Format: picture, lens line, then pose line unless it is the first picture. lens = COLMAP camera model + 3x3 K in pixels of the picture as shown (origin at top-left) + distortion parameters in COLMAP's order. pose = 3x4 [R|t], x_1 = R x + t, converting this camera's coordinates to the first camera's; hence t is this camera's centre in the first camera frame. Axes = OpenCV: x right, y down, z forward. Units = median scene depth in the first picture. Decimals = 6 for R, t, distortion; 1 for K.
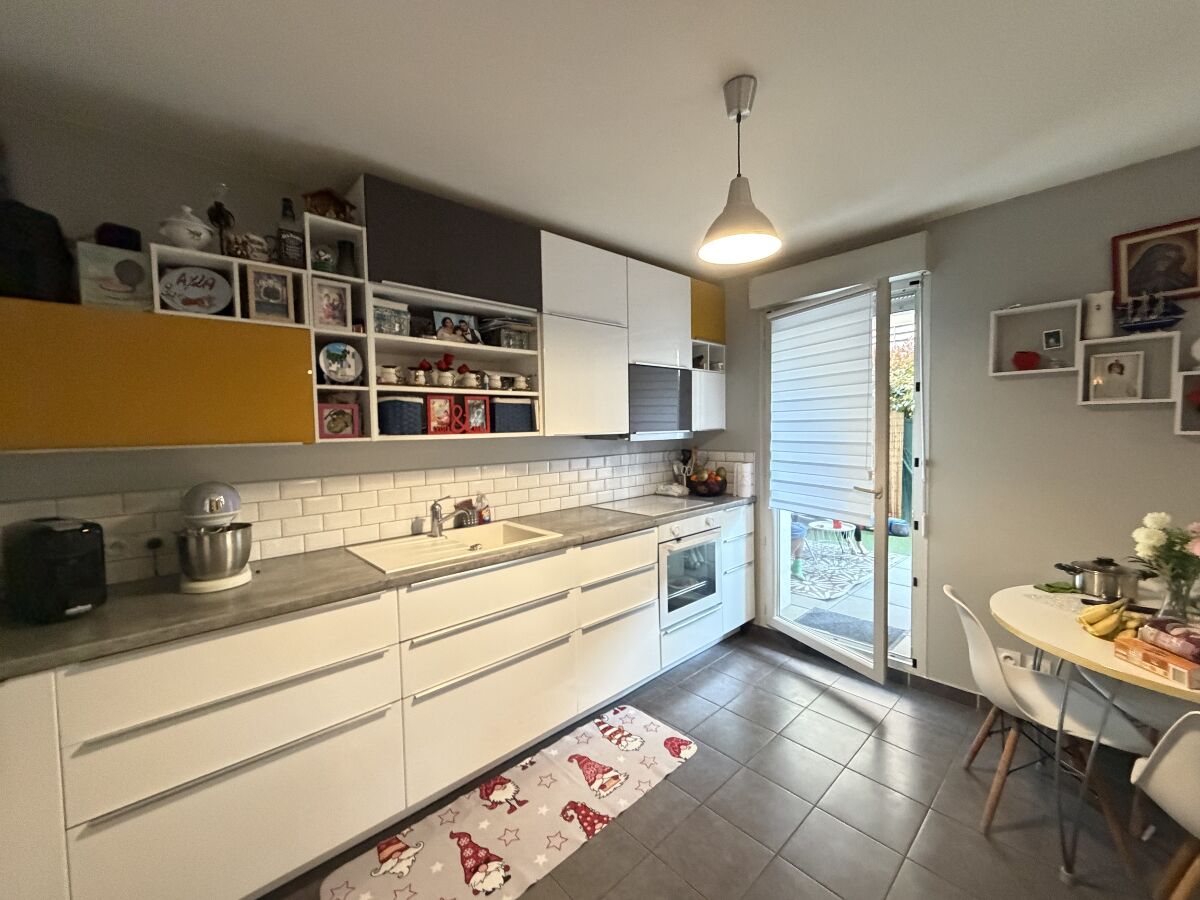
lens RADIAL K [[477.3, 0, 591.7], [0, 477.3, 448.2], [0, 0, 1]] dist [0.004007, -0.000014]
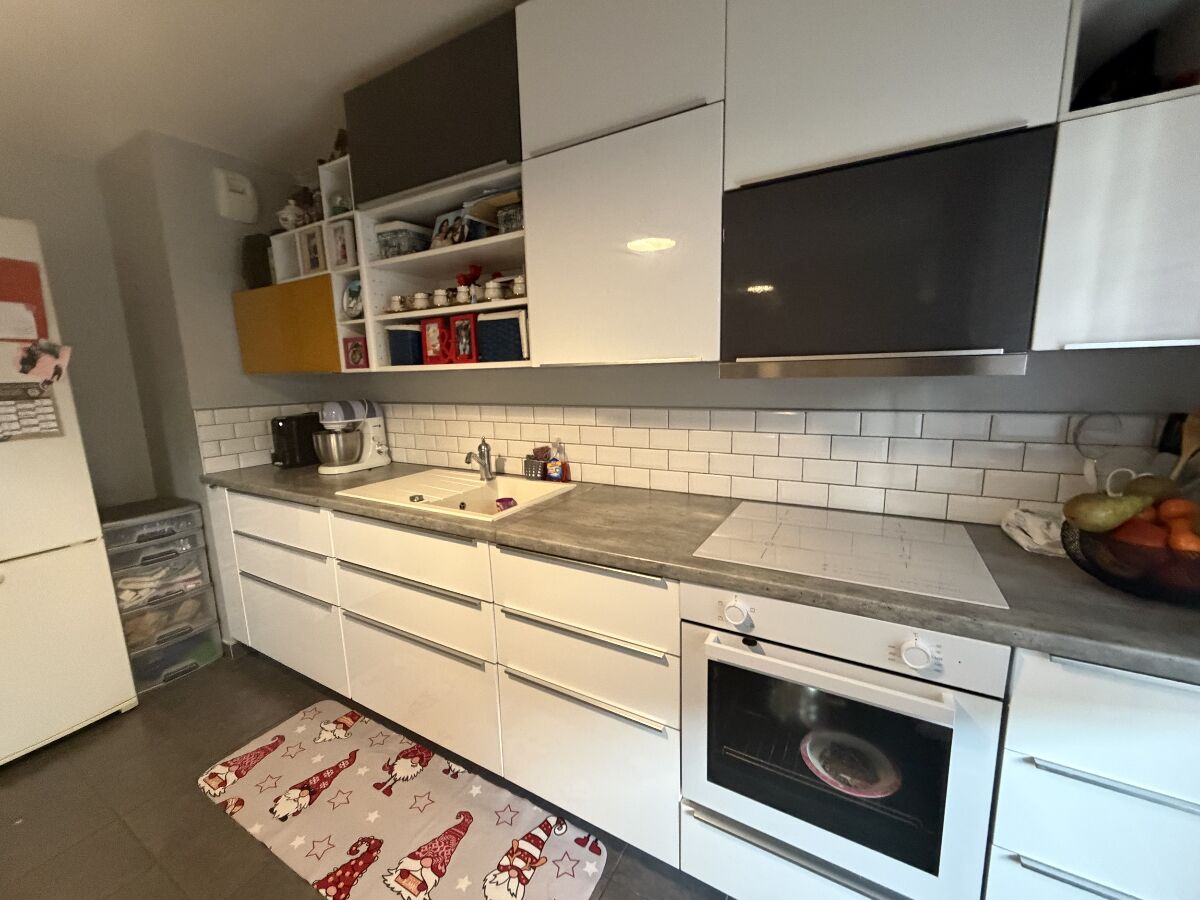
lens RADIAL K [[477.3, 0, 591.7], [0, 477.3, 448.2], [0, 0, 1]] dist [0.004007, -0.000014]
pose [[0.314548, 0.166751, -0.934480, 0.595019], [-0.023367, 0.985511, 0.167992, -0.030751], [0.948954, -0.031005, 0.313887, 0.949194]]
